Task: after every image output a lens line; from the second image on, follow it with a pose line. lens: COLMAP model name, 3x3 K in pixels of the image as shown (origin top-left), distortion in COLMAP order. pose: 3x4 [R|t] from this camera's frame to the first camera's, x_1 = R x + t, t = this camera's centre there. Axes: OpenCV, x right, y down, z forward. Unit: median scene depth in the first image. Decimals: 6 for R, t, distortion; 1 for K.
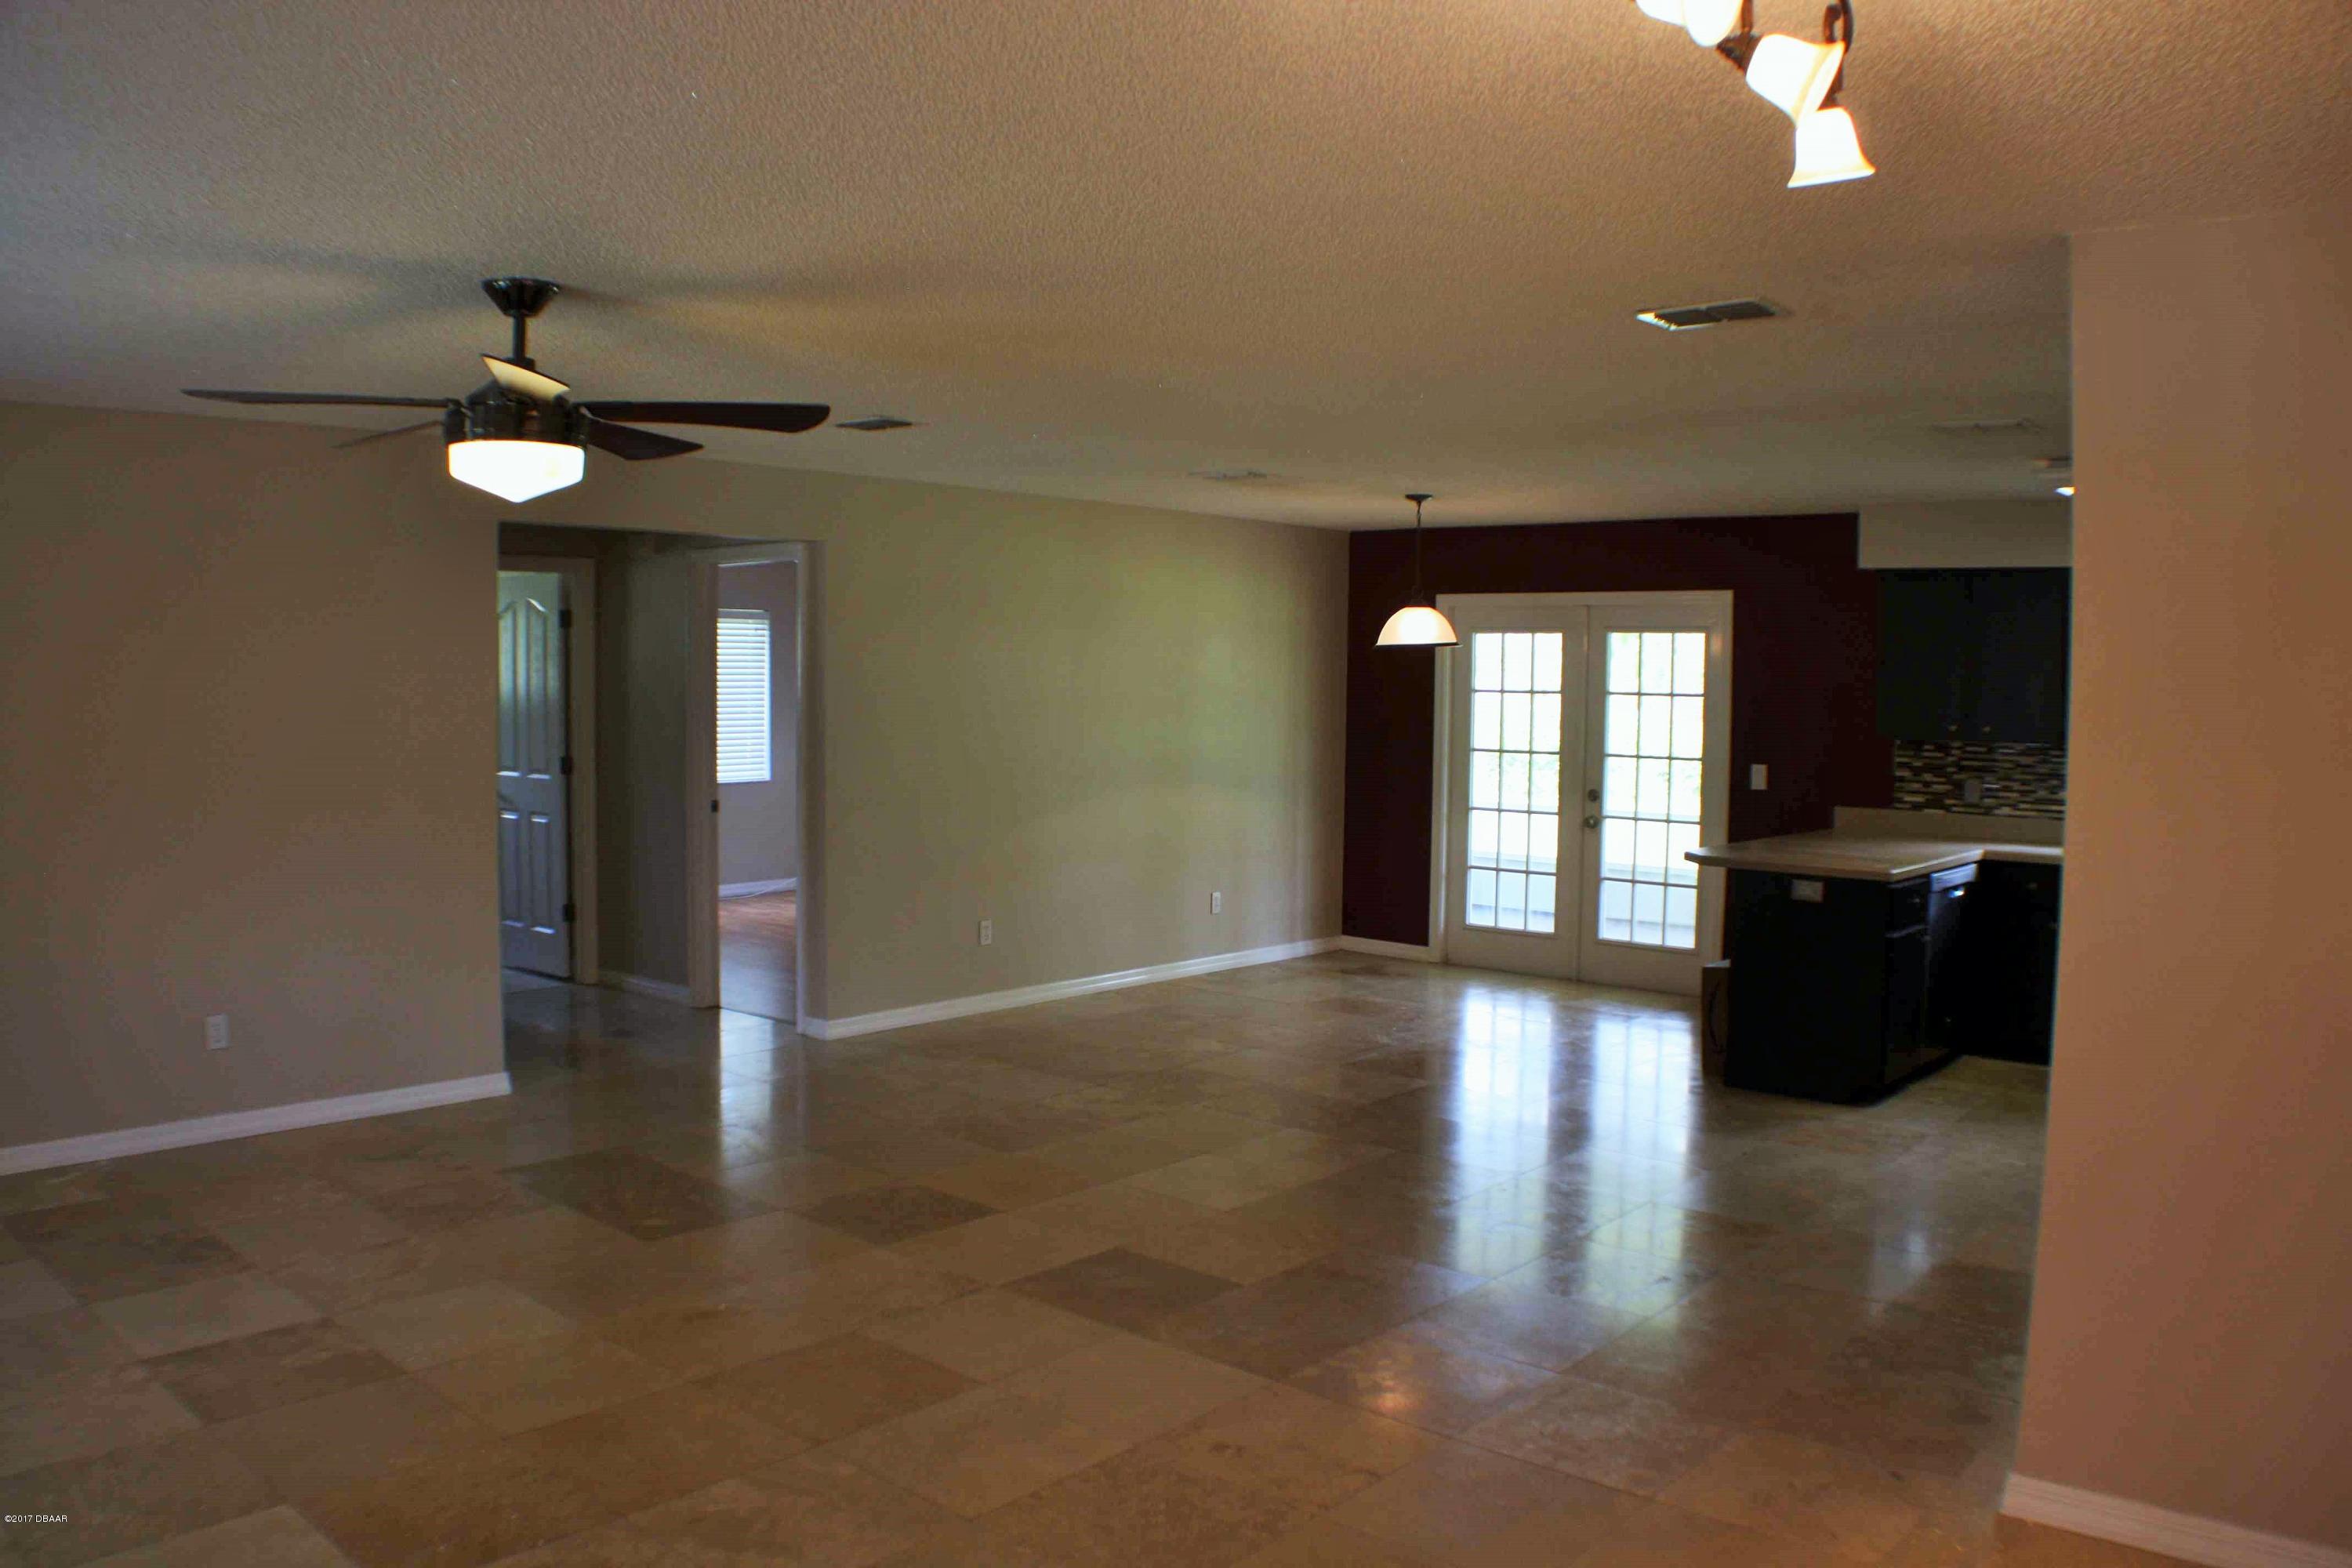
lens RADIAL K [[1763.3, 0, 1176.0], [0, 1763.3, 784.0], [0, 0, 1]] dist [-0.180428, 0.001145]
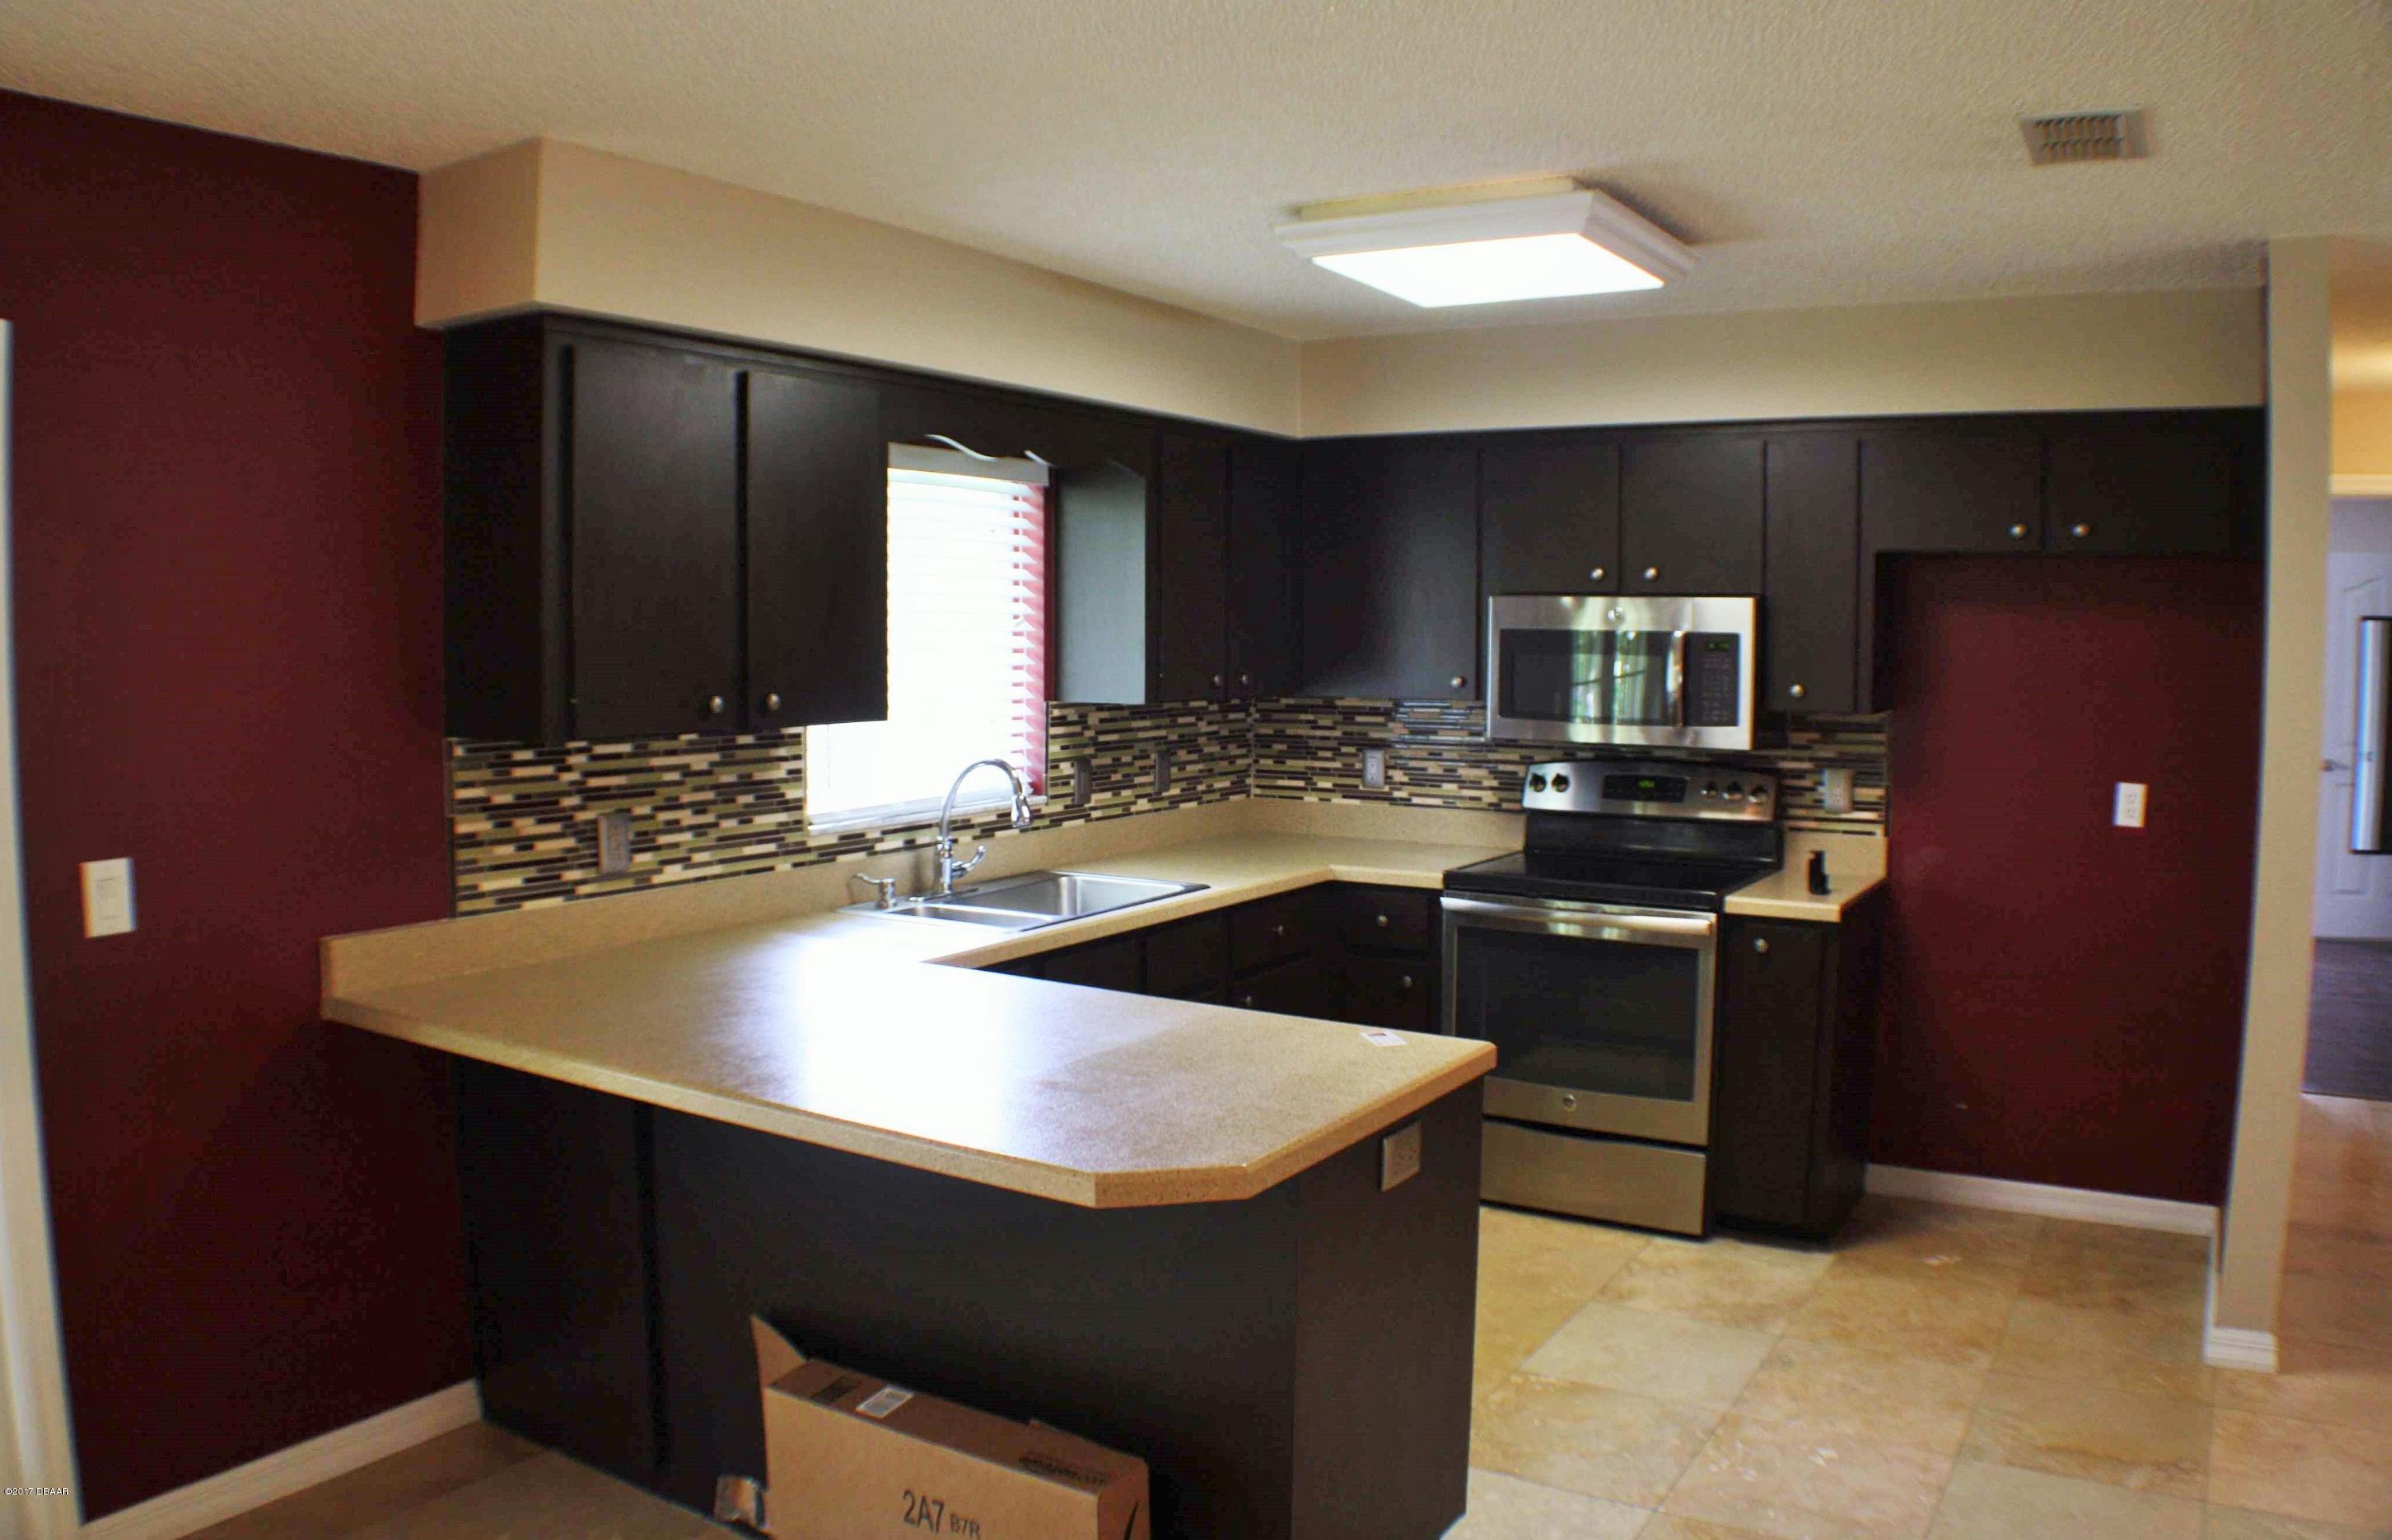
lens RADIAL K [[1815.0, 0, 1196.0], [0, 1815.0, 770.0], [0, 0, 1]] dist [-0.143204, 0.004501]
pose [[-0.146706, -0.096403, 0.984471, -0.016863], [0.053905, 0.992982, 0.105270, -0.055463], [-0.987710, 0.068512, -0.140480, 0.894888]]
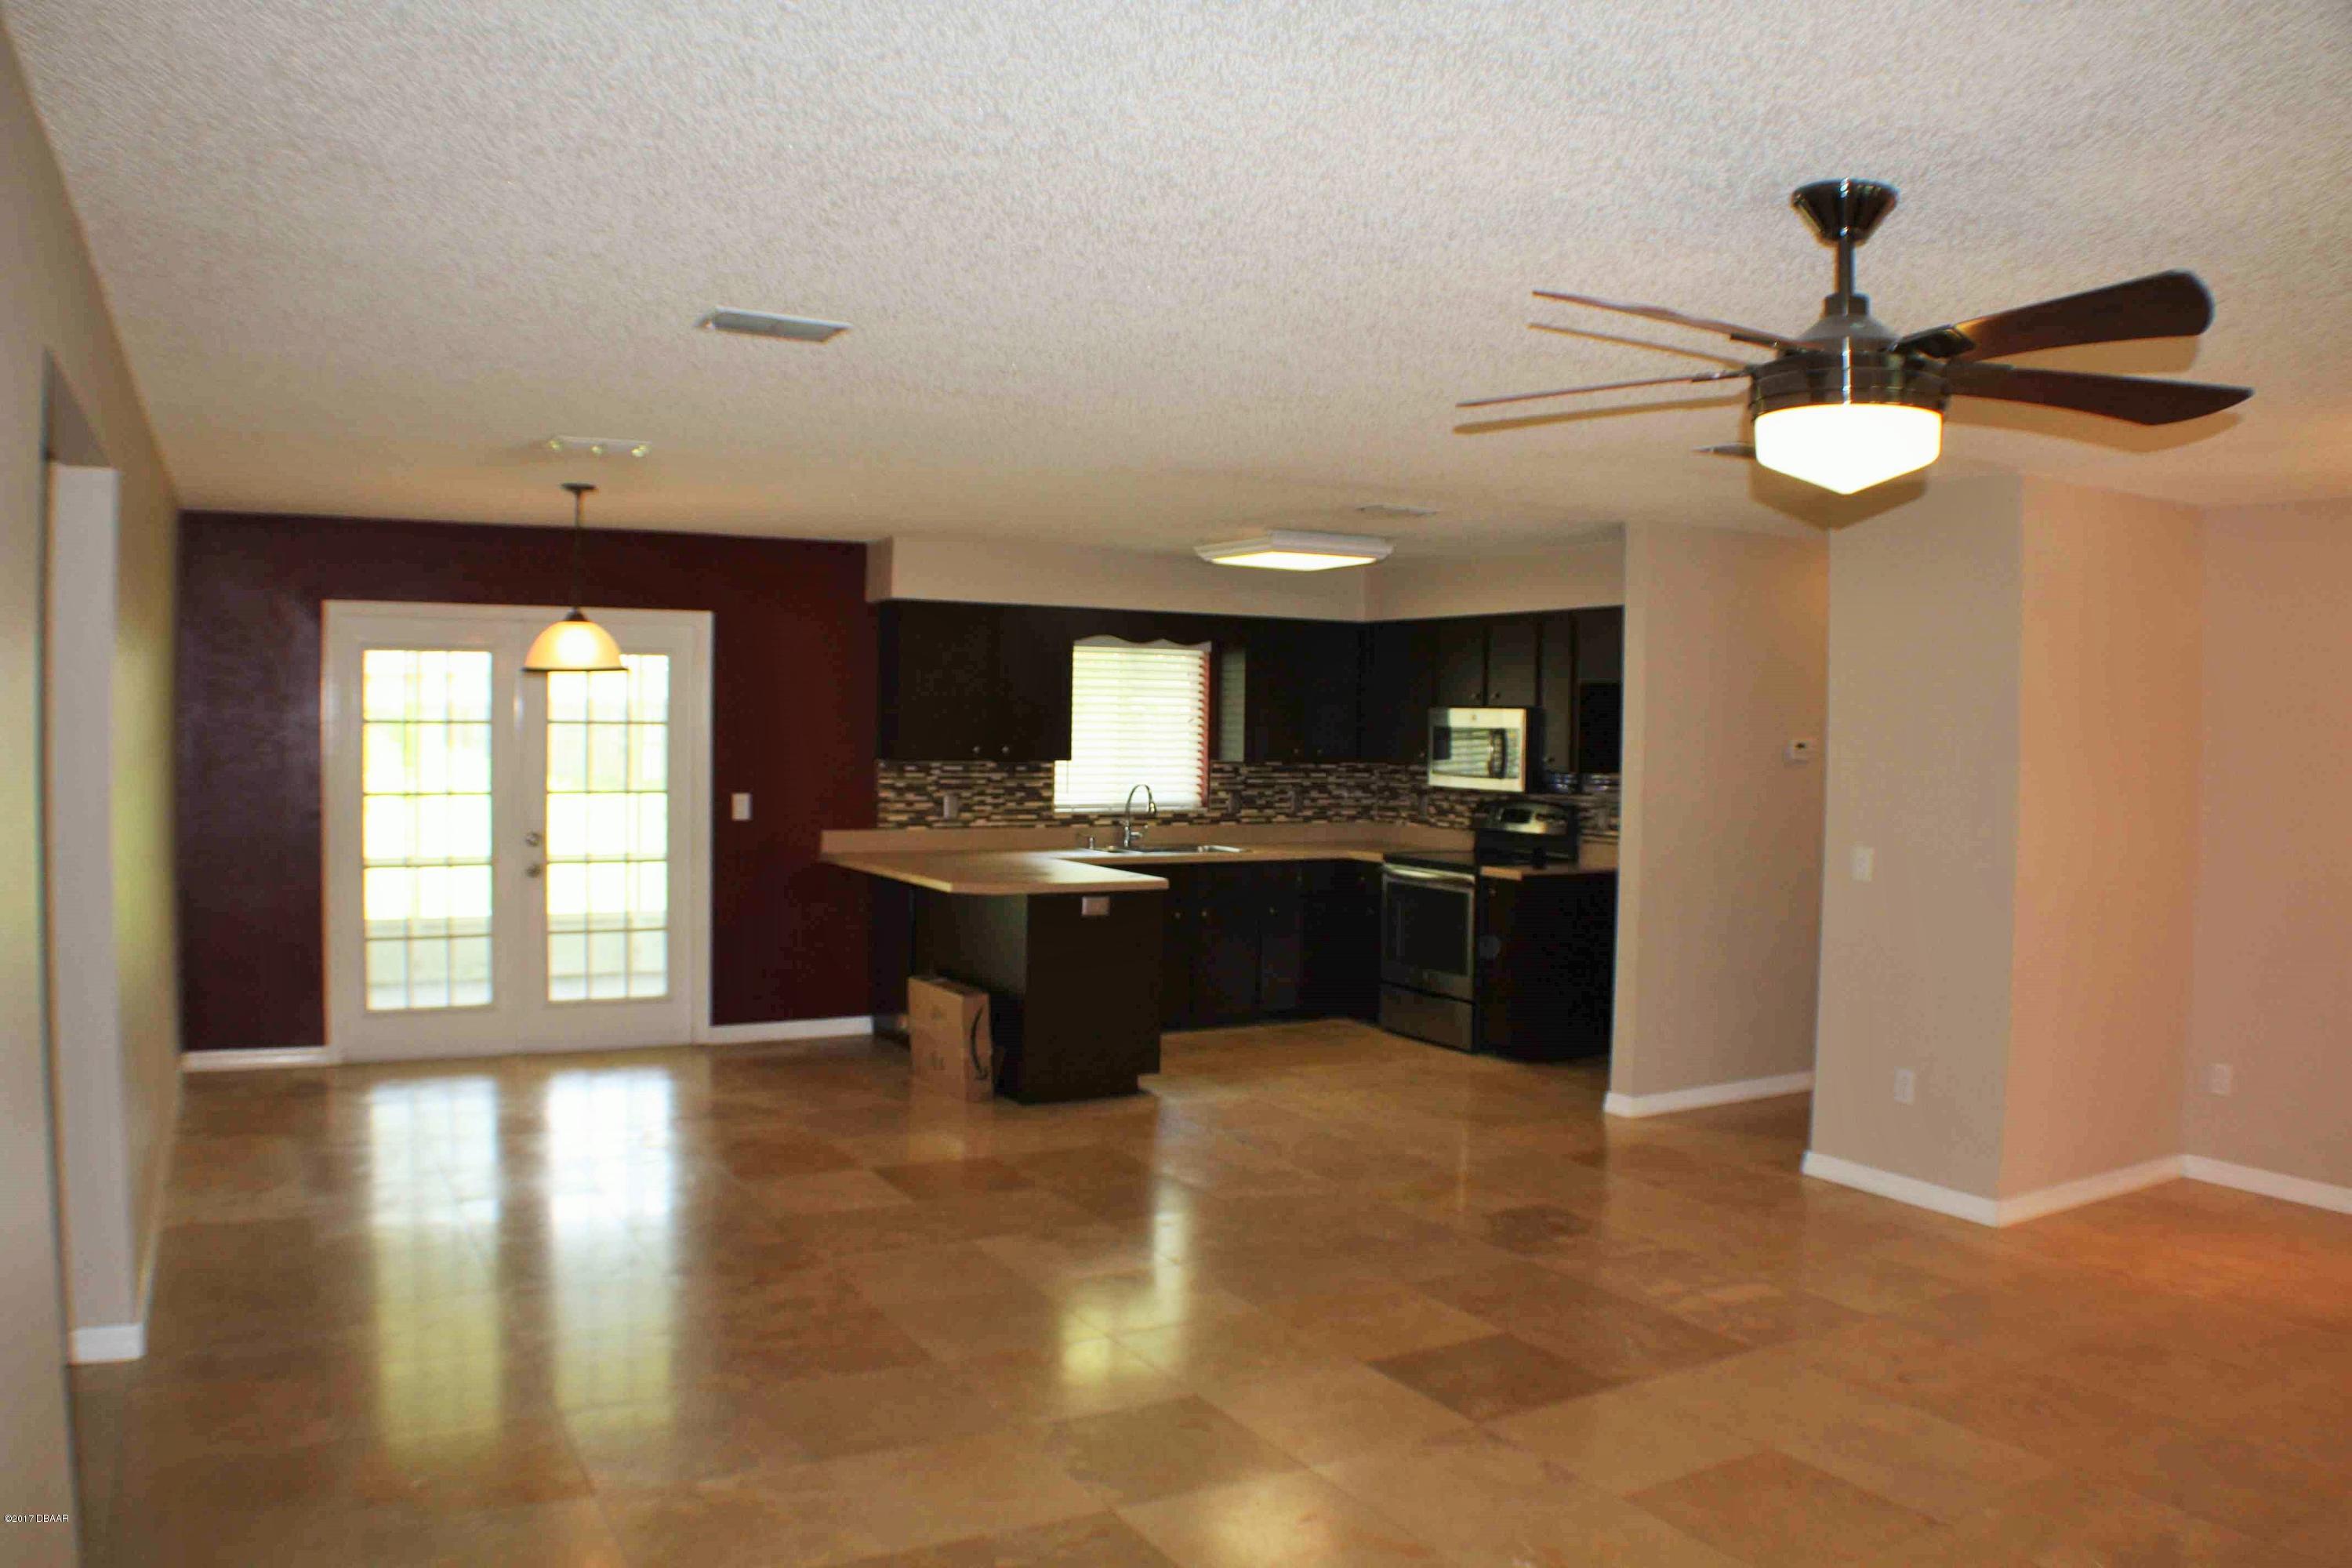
lens RADIAL K [[1763.3, 0, 1176.0], [0, 1763.3, 784.0], [0, 0, 1]] dist [-0.180428, 0.001145]
pose [[0.353893, -0.042512, 0.934319, -0.521010], [0.047173, 0.998506, 0.027565, -0.034159], [-0.934096, 0.034320, 0.355369, 0.455299]]
